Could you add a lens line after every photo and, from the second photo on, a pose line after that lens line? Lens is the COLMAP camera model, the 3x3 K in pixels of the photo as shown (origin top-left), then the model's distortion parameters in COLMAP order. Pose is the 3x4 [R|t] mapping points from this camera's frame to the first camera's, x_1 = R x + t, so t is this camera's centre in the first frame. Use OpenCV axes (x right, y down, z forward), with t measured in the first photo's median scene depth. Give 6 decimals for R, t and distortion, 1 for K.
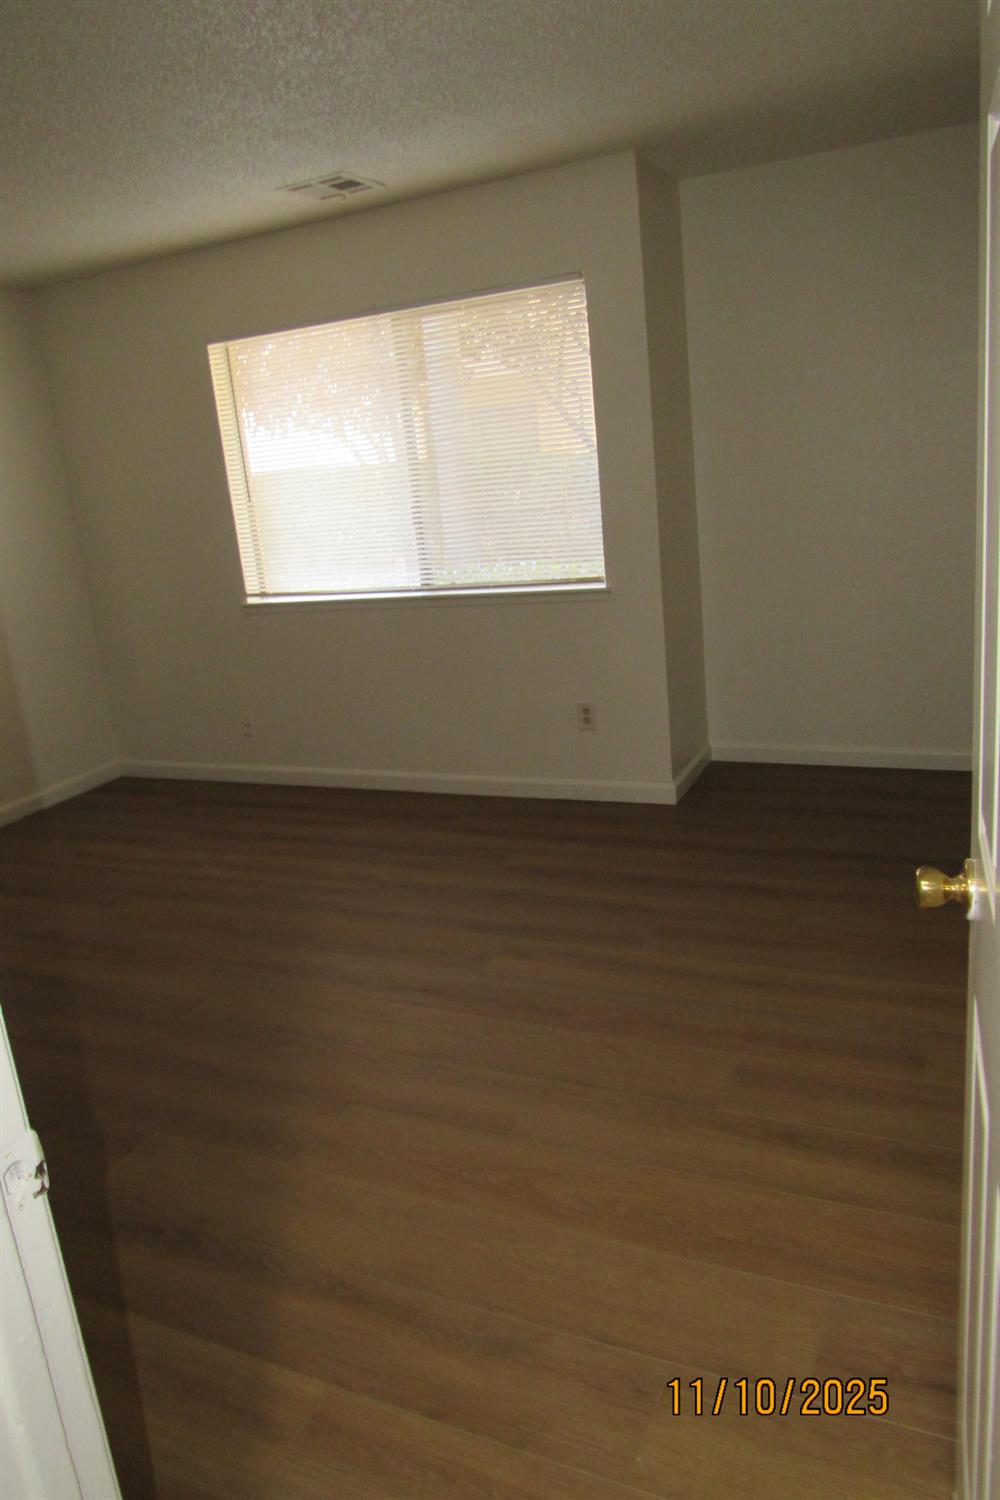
lens RADIAL K [[1085.3, 0, 500.0], [0, 1085.3, 750.0], [0, 0, 1]] dist [-0.011619, -0.000266]
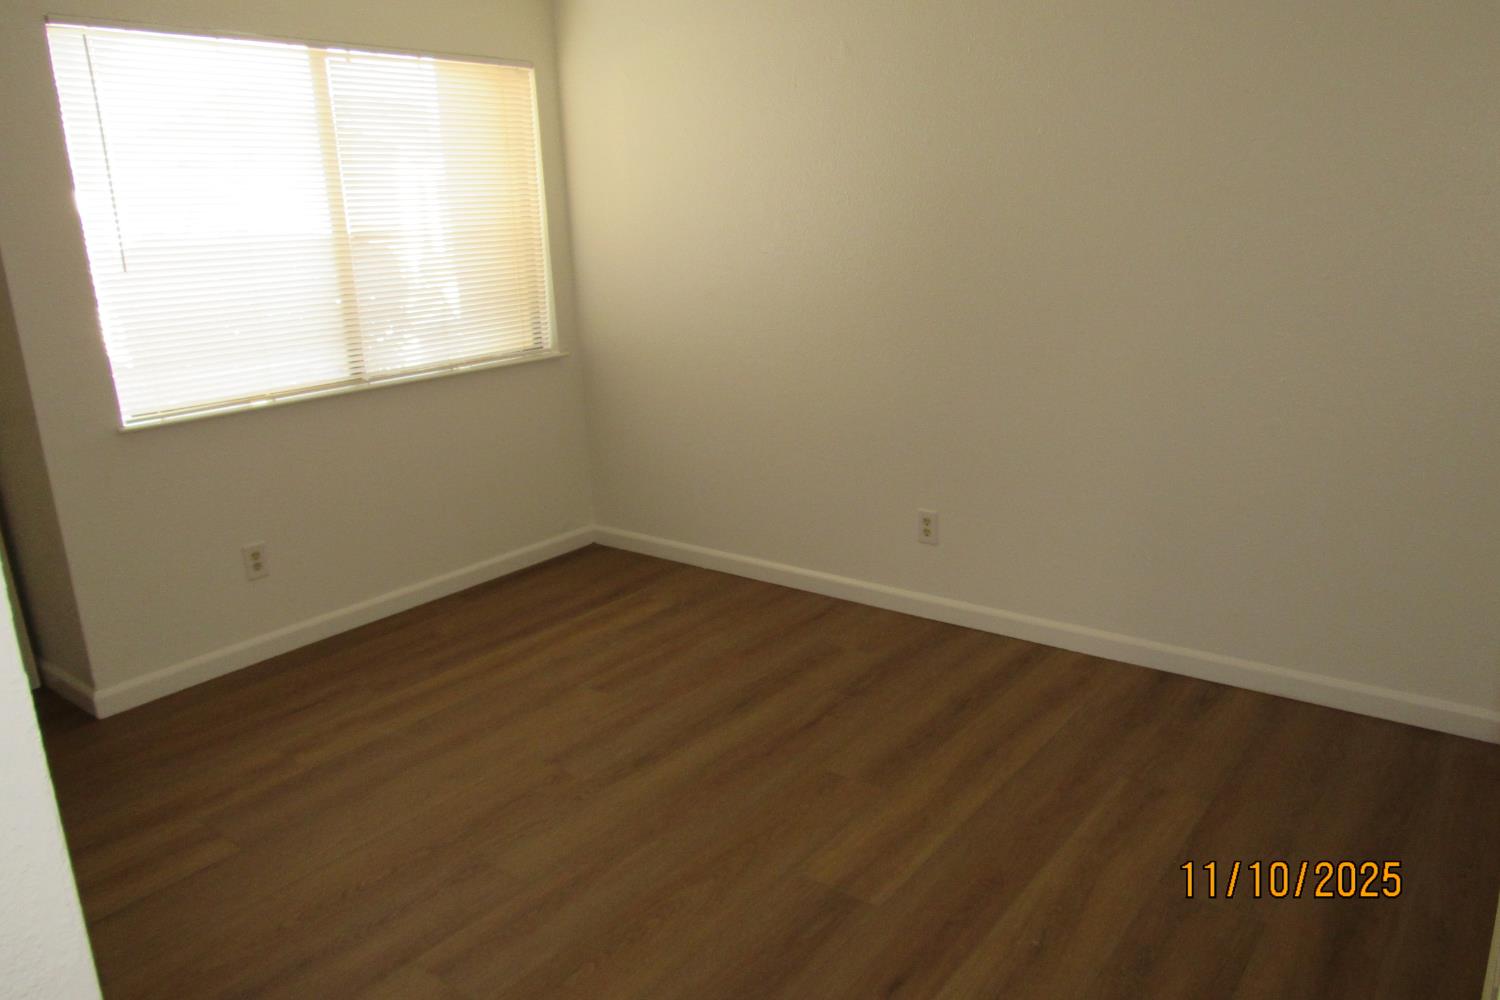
lens RADIAL K [[1085.3, 0, 750.0], [0, 1085.3, 500.0], [0, 0, 1]] dist [-0.011619, -0.000266]
pose [[0.228556, -0.144614, 0.962730, -0.882219], [0.293018, 0.953268, 0.073629, -0.033910], [-0.928387, 0.265269, 0.260249, 0.562091]]
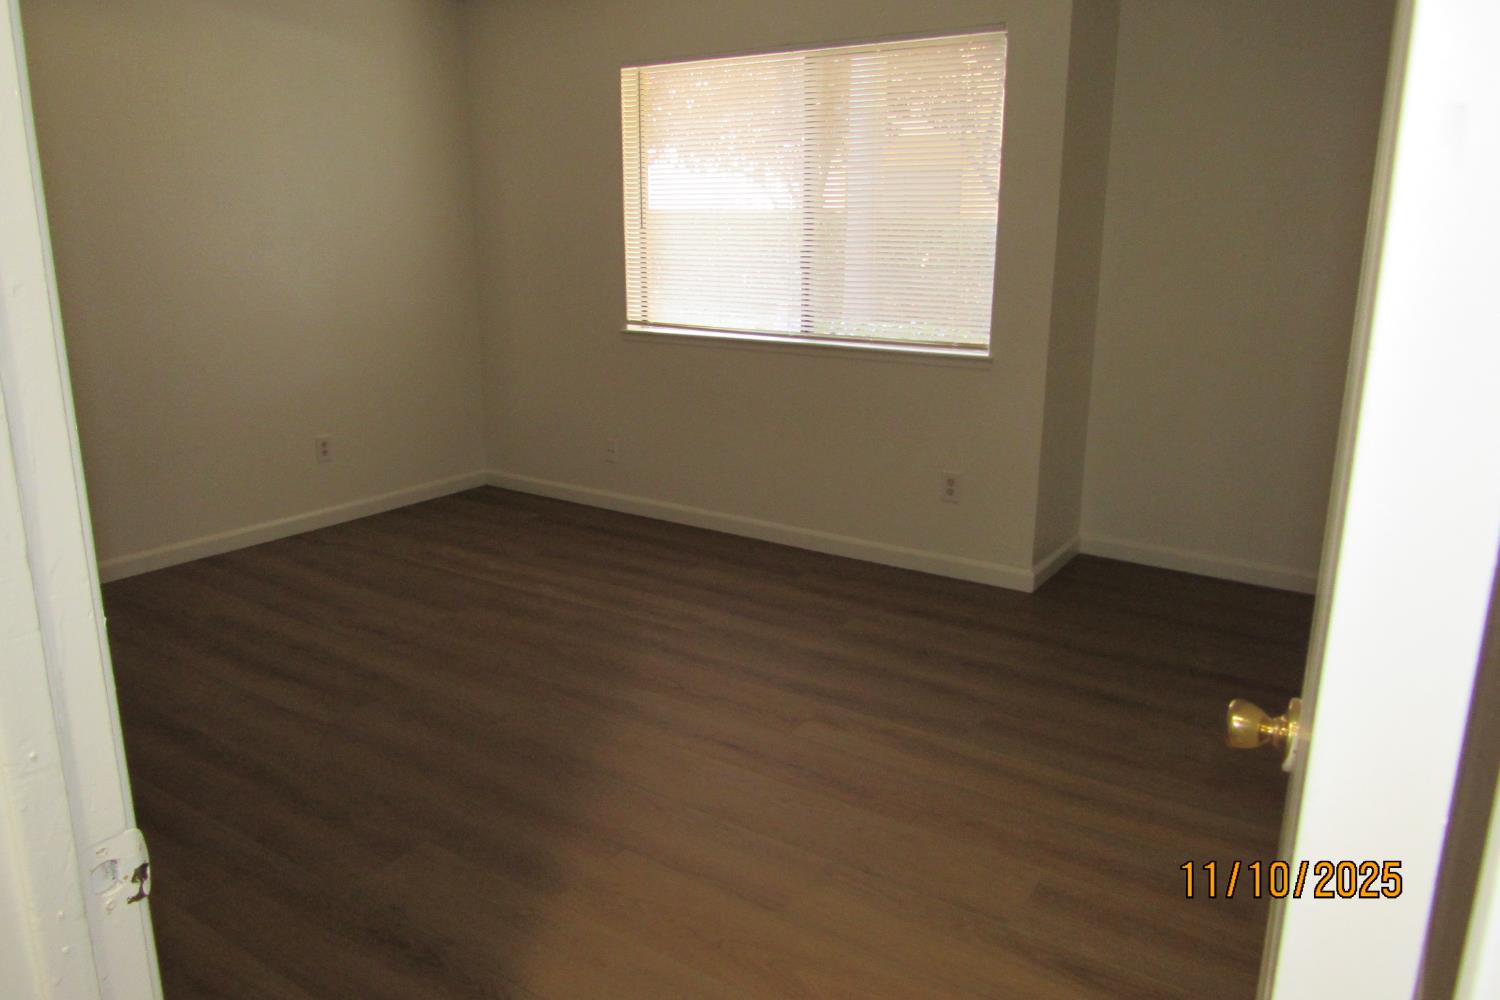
lens RADIAL K [[1086.5, 0, 750.0], [0, 1086.5, 500.0], [0, 0, 1]] dist [-0.003142, -0.056391]
pose [[0.982891, 0.137263, -0.122819, 0.025360], [-0.137980, 0.990431, 0.002695, 0.001377], [0.122013, 0.014297, 0.992425, 0.030824]]
